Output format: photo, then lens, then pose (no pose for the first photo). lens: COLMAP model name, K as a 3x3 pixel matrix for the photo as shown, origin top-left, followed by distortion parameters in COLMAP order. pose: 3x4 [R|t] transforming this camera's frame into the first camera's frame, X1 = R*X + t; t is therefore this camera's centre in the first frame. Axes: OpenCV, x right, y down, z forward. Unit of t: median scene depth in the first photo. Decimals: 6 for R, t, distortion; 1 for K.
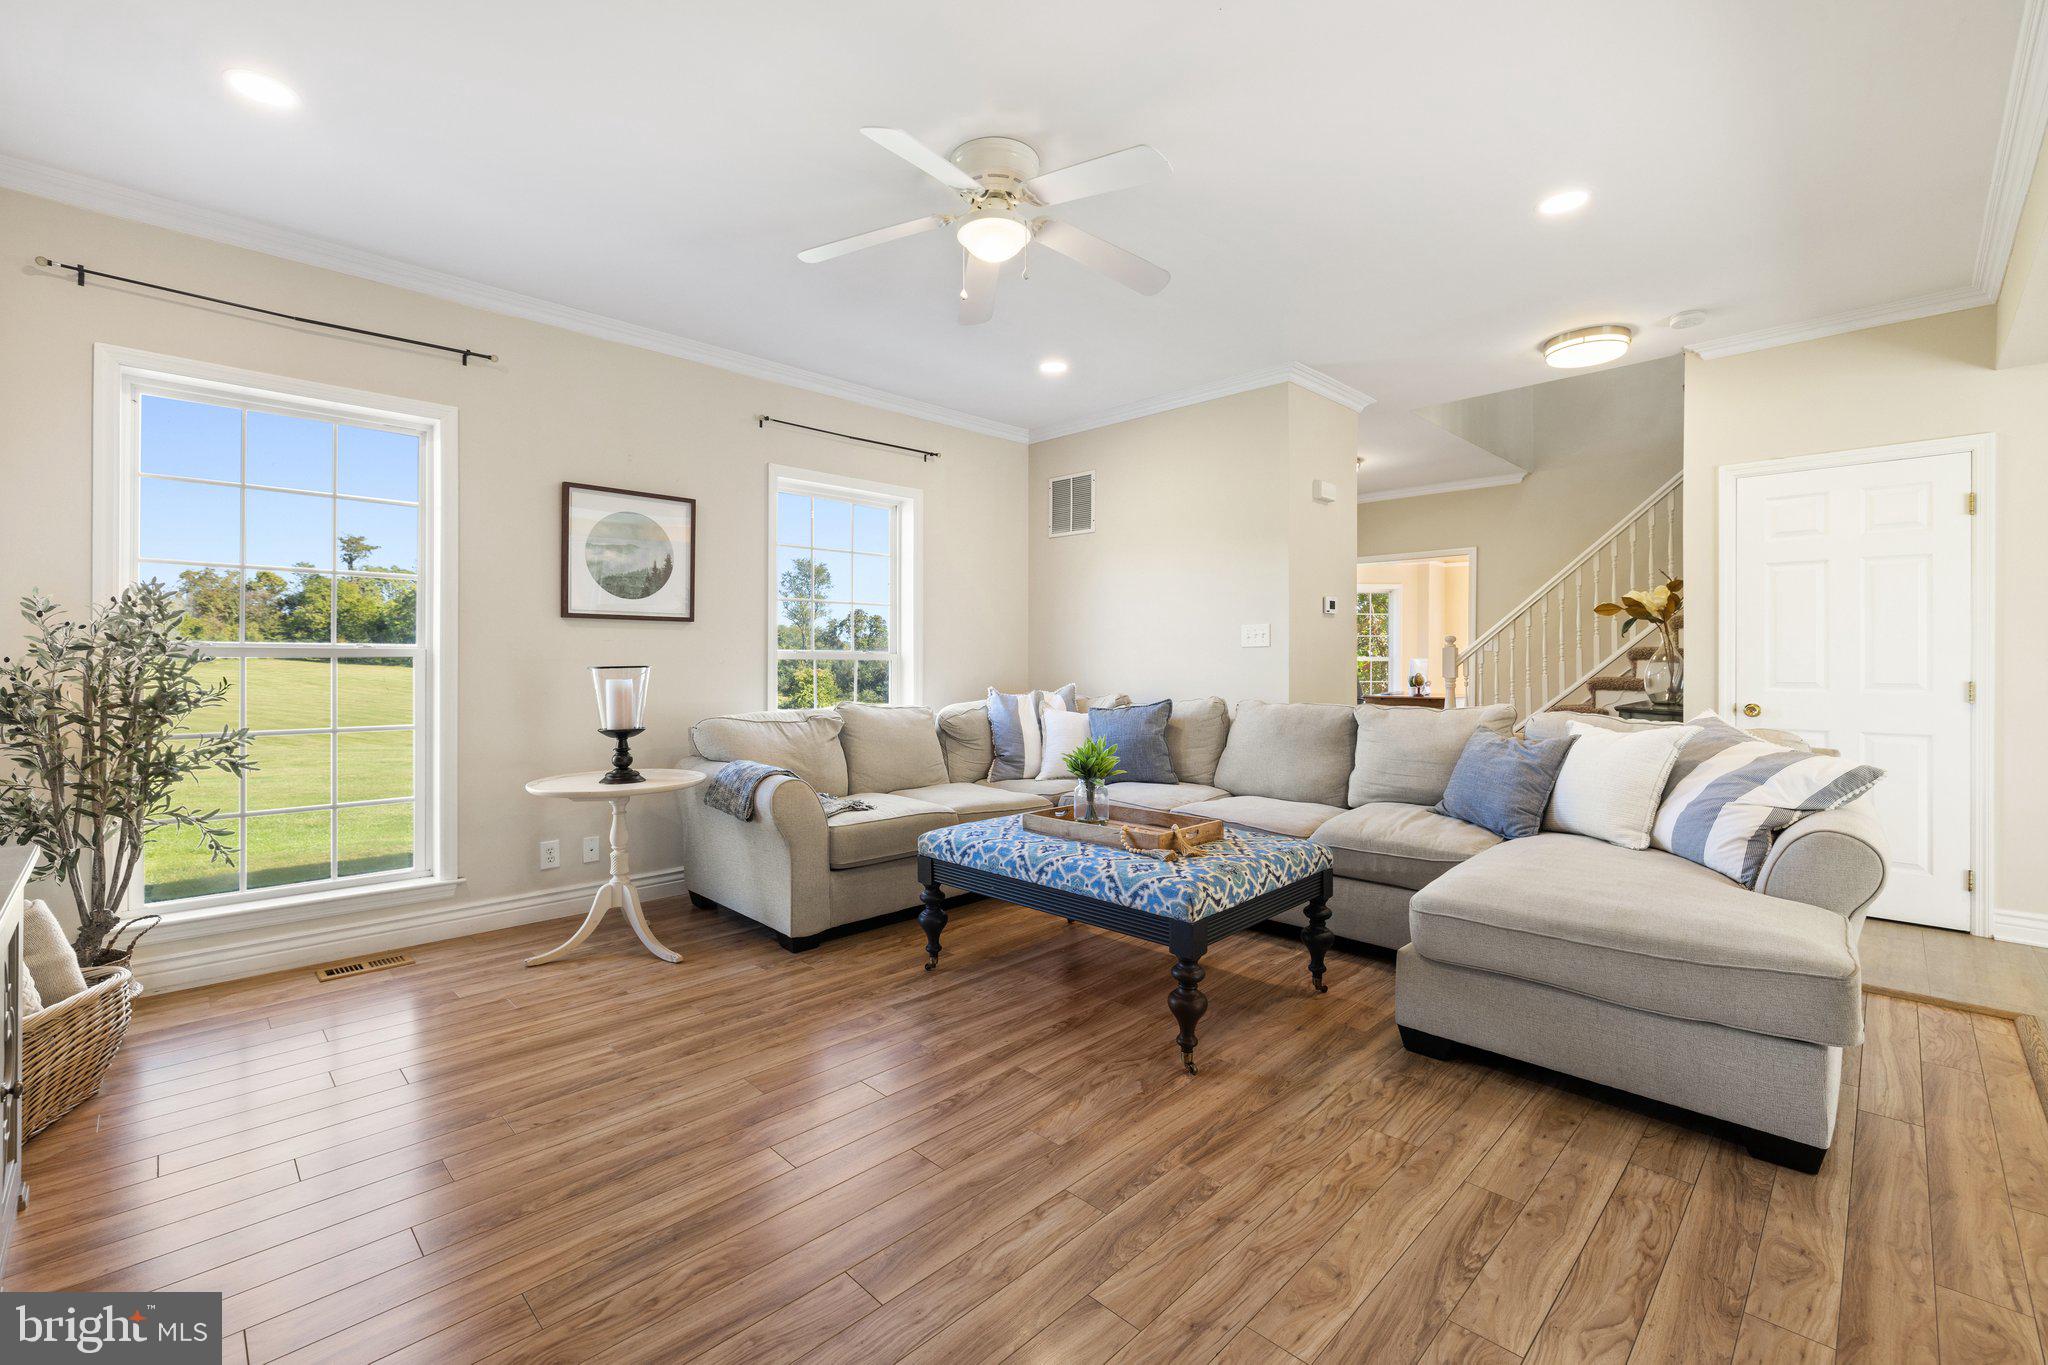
lens RADIAL K [[865.2, 0, 1025.6], [0, 865.2, 657.1], [0, 0, 1]] dist [0.000499, -0.000127]
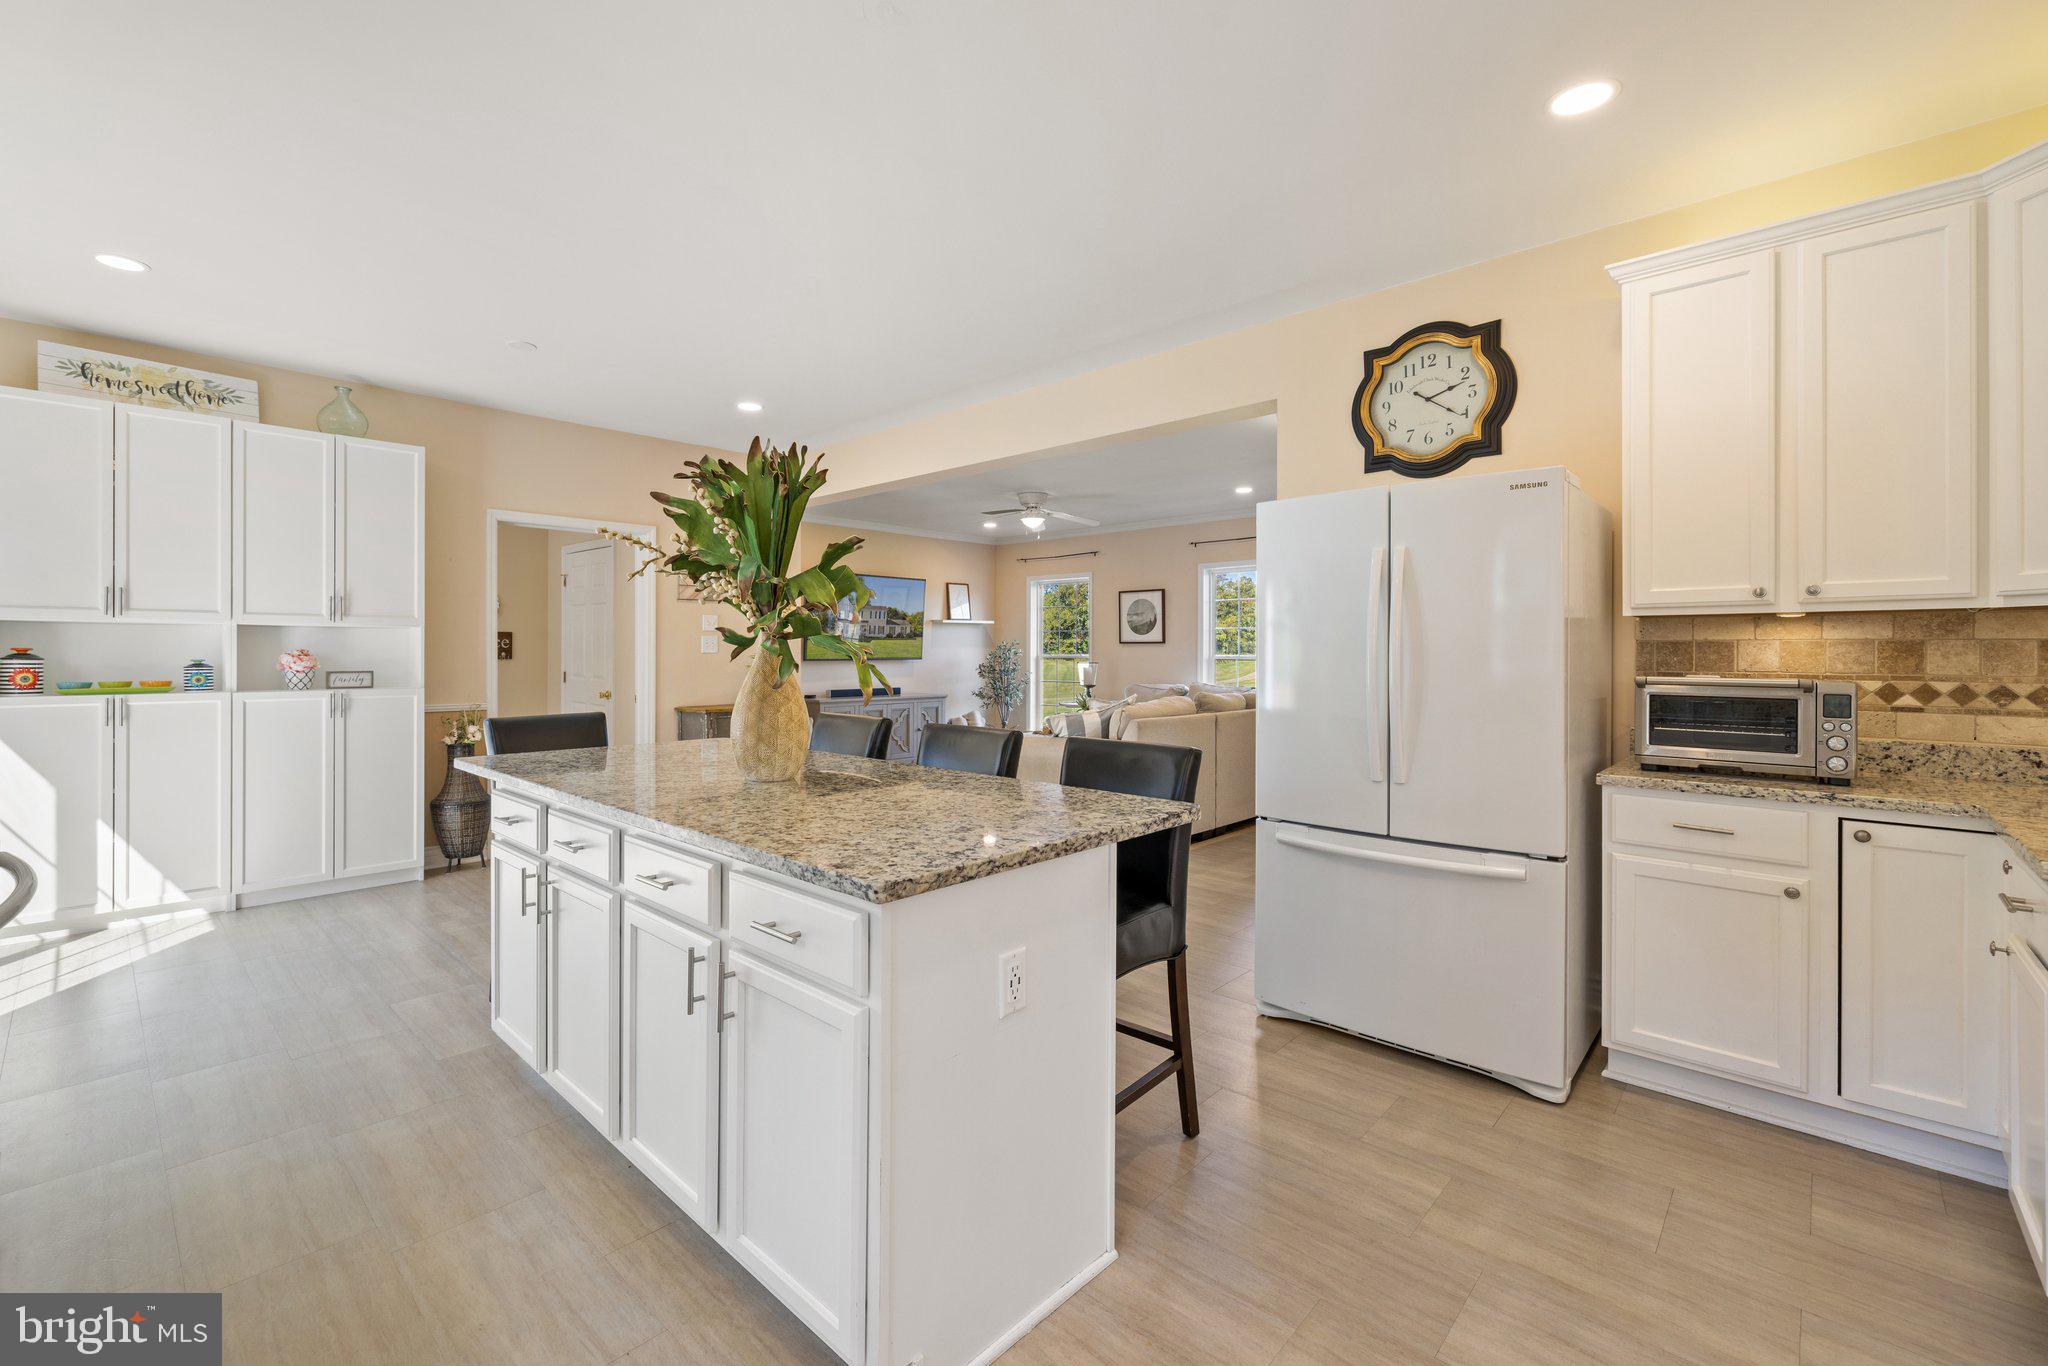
lens RADIAL K [[879.3, 0, 955.3], [0, 879.3, 650.8], [0, 0, 1]] dist [0.000573, 0.000048]
pose [[-0.007784, -0.001675, -0.999968, 2.079209], [-0.000370, 0.999999, -0.001672, -0.019811], [0.999970, 0.000357, -0.007784, 0.531239]]
